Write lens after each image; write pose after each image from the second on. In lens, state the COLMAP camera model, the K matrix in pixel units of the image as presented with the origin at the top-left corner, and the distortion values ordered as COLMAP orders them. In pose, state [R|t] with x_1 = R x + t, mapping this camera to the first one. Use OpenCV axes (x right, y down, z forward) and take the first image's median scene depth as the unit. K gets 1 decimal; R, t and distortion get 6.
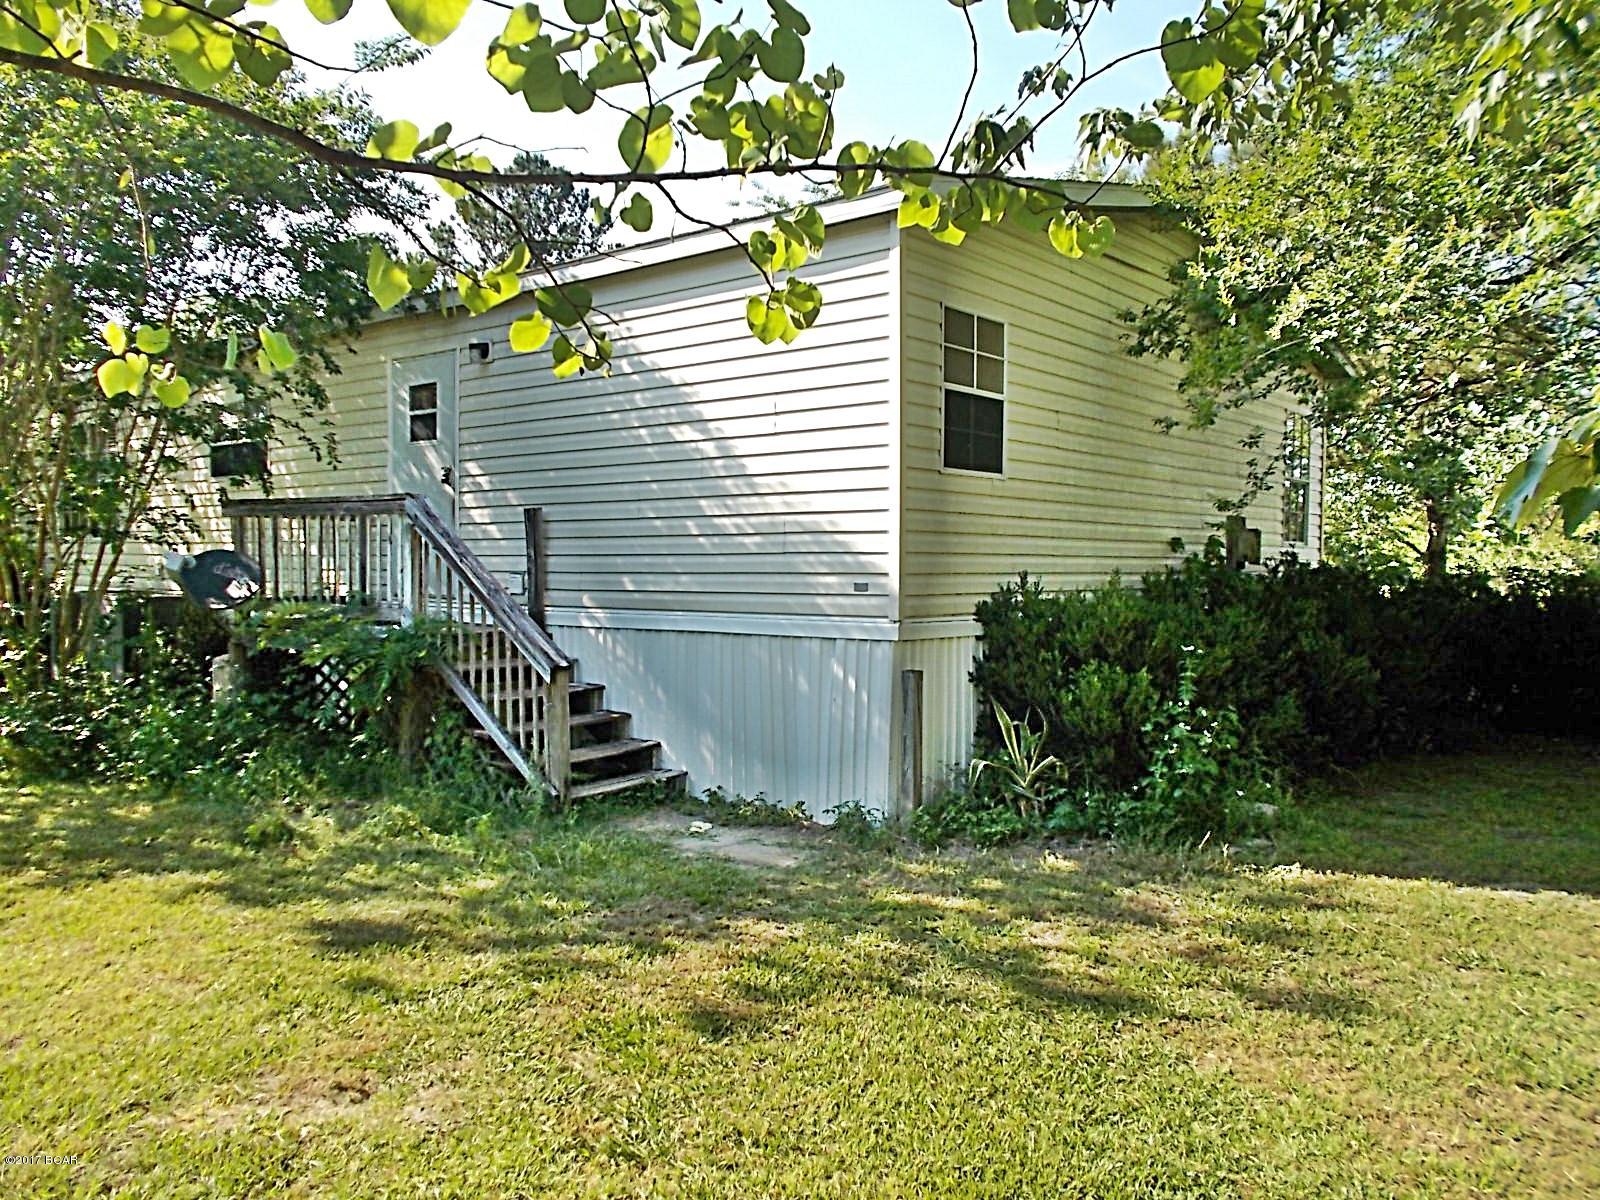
lens RADIAL K [[1245.5, 0, 794.6], [0, 1245.5, 603.7], [0, 0, 1]] dist [-0.003007, -0.004106]
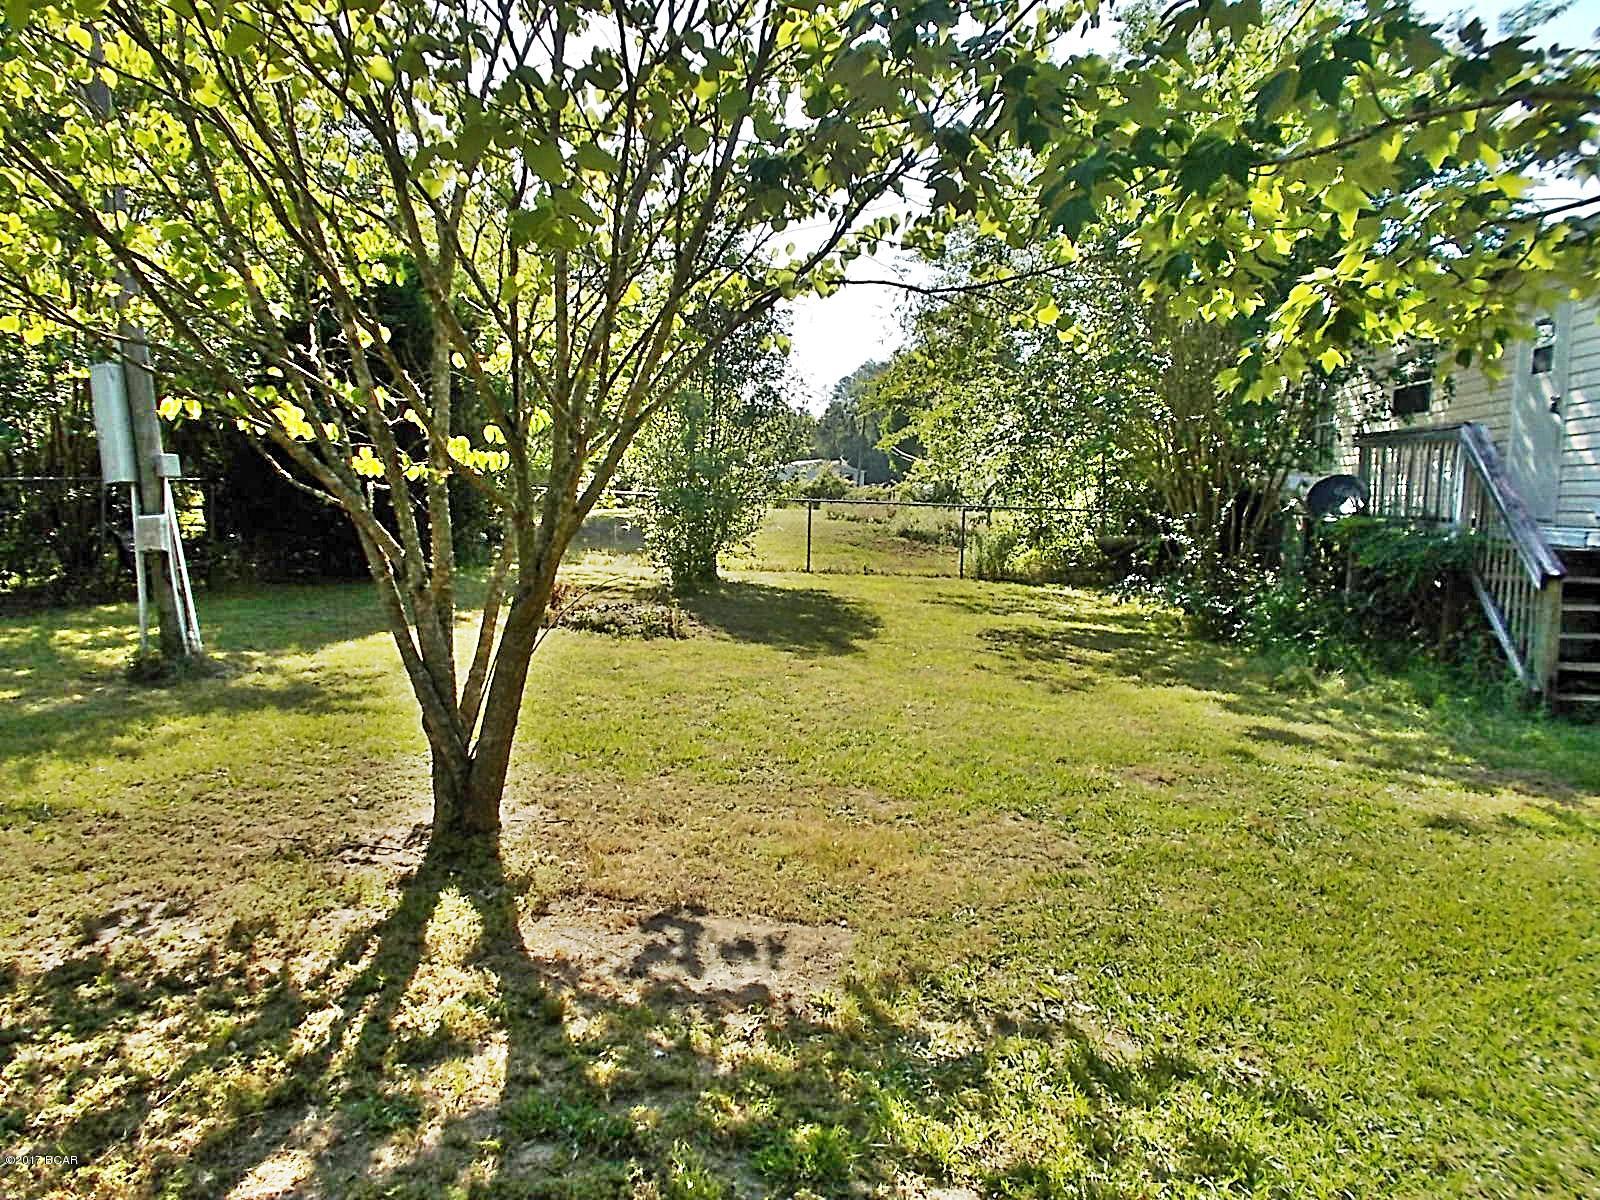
lens RADIAL K [[1245.5, 0, 794.6], [0, 1245.5, 603.7], [0, 0, 1]] dist [-0.003007, -0.004106]
pose [[0.544278, 0.087780, -0.834300, 0.268600], [-0.051225, 0.996132, 0.071389, 0.022762], [0.837340, 0.003881, 0.546669, -0.114892]]
